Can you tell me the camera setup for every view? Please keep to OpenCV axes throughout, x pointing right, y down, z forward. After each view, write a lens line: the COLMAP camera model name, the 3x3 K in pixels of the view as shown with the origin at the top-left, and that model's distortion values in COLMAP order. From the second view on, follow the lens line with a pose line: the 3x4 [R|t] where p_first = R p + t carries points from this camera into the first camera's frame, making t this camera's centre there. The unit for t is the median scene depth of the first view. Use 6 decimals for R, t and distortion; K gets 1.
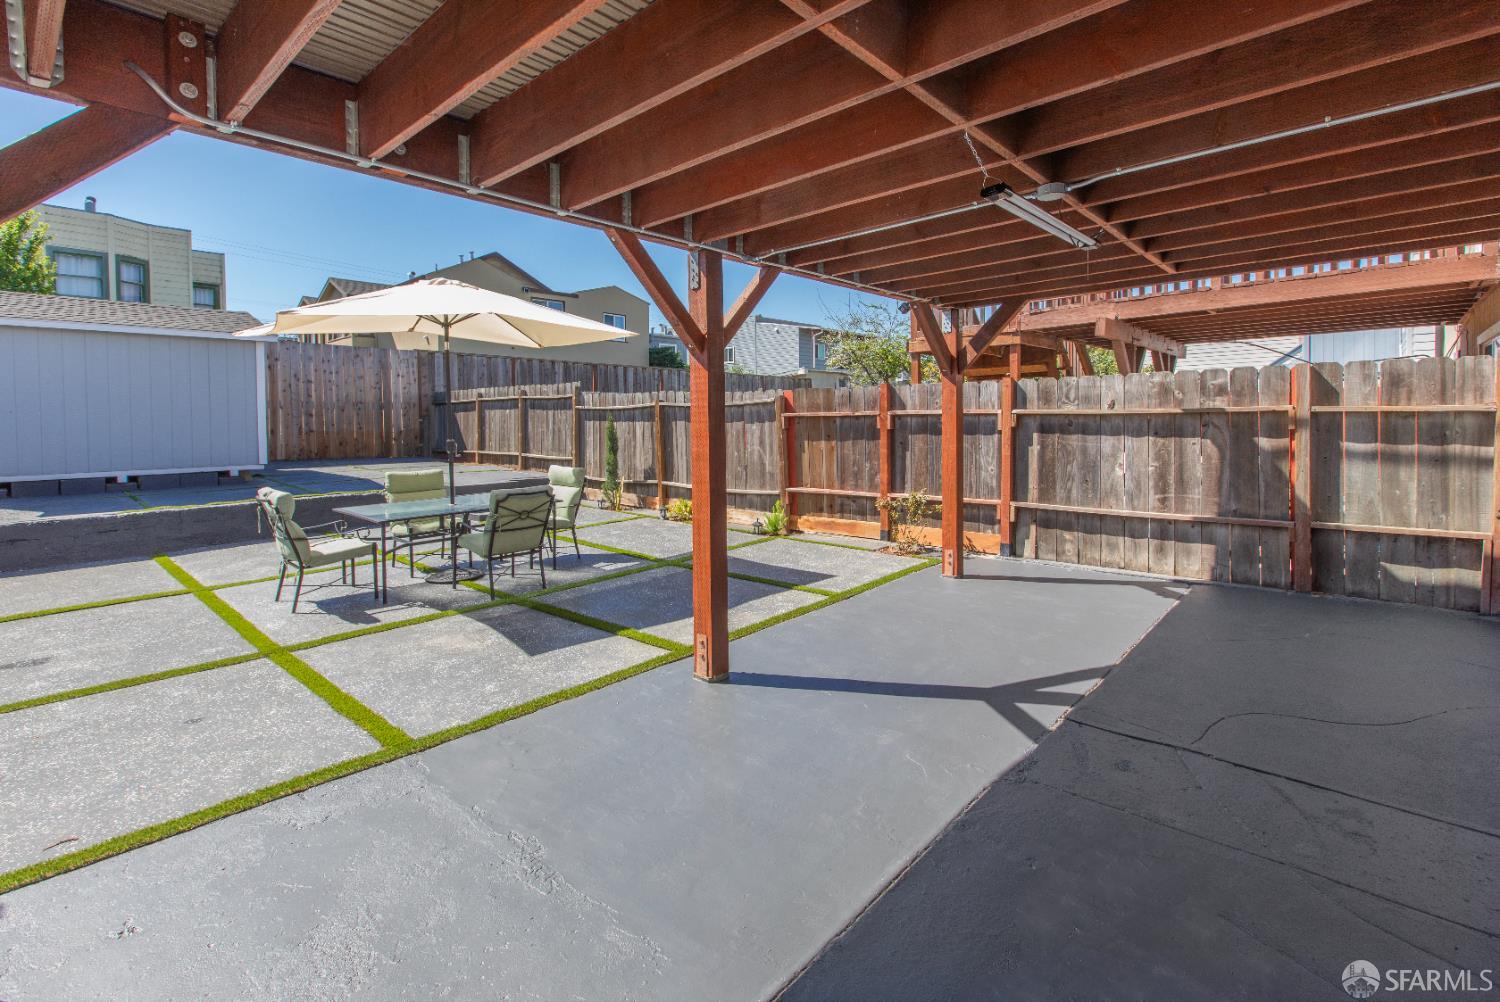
lens RADIAL K [[670.3, 0, 760.4], [0, 670.3, 414.0], [0, 0, 1]] dist [0.005113, -0.003387]
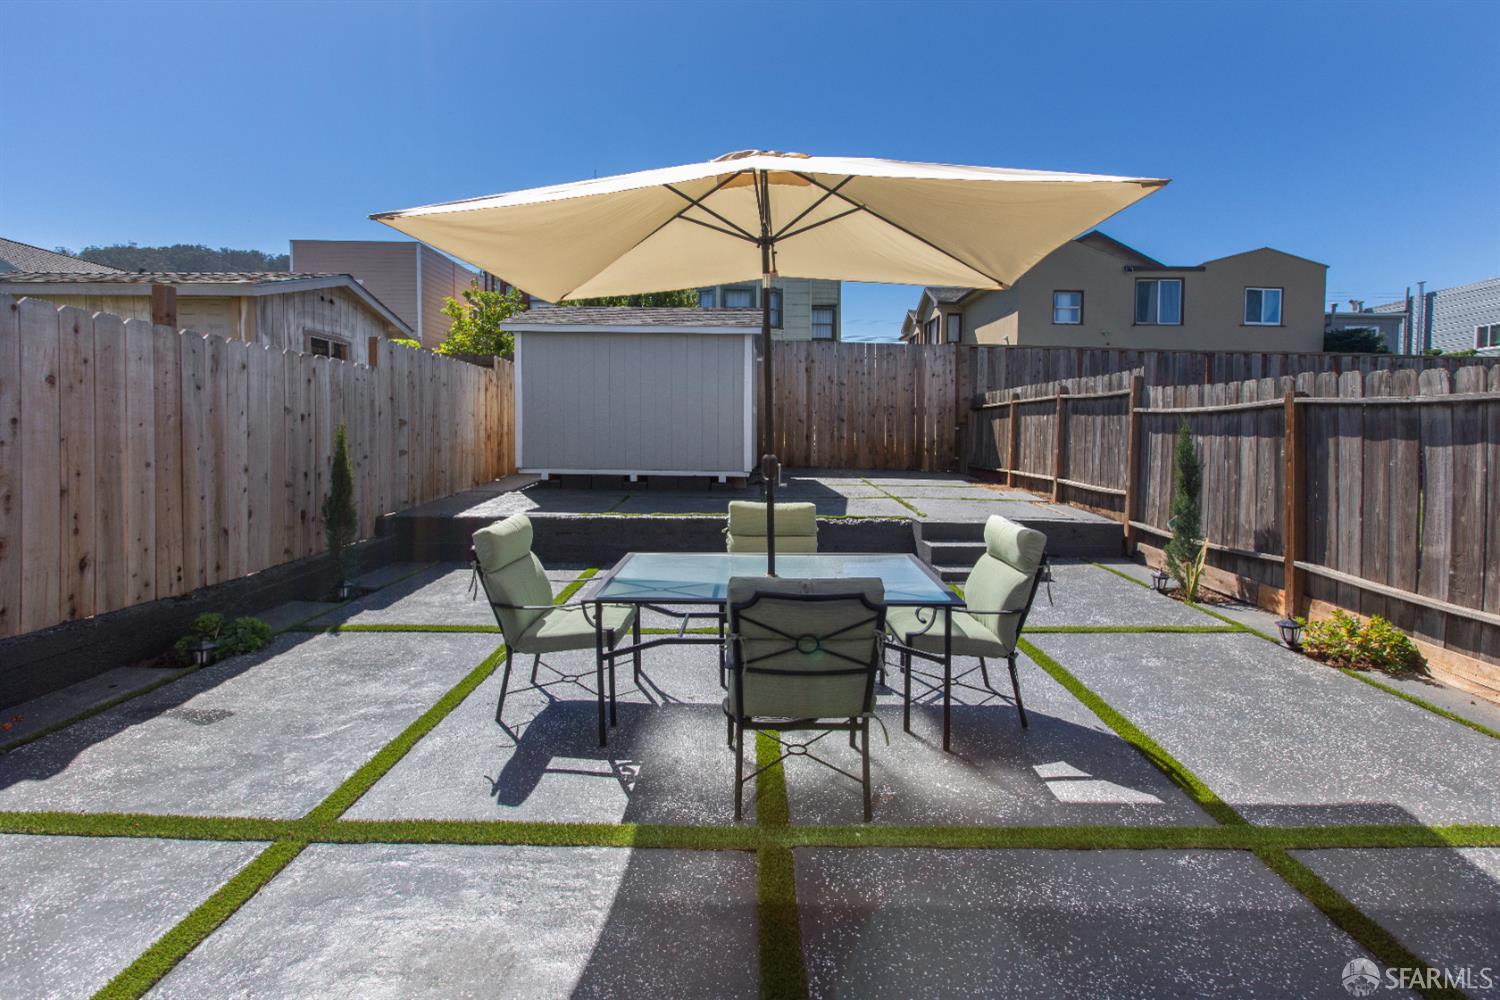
lens RADIAL K [[670.3, 0, 757.0], [0, 670.3, 470.6], [0, 0, 1]] dist [0.005113, -0.003387]
pose [[0.641473, 0.065980, -0.764303, -0.028595], [-0.014864, 0.997177, 0.073607, 0.005153], [0.767002, -0.035856, 0.640642, 0.378716]]
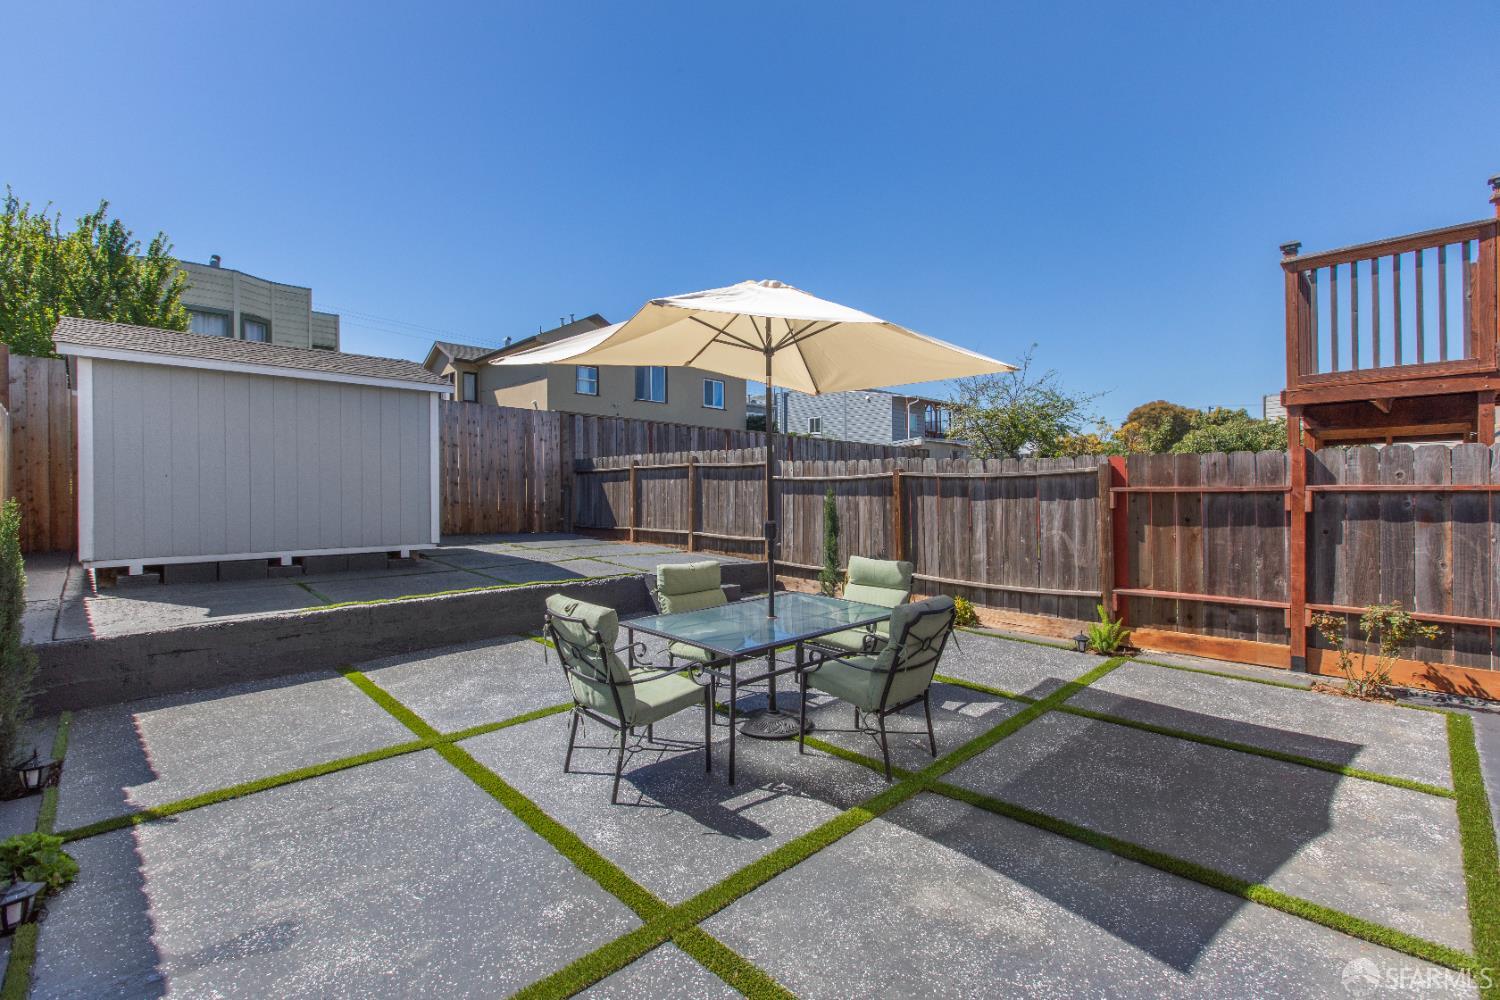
lens RADIAL K [[670.3, 0, 748.9], [0, 670.3, 497.5], [0, 0, 1]] dist [0.005113, -0.003387]
pose [[0.995212, 0.009626, -0.097266, -0.241971], [-0.007634, 0.999754, 0.020830, -0.002664], [0.097442, -0.019988, 0.995040, 0.185741]]
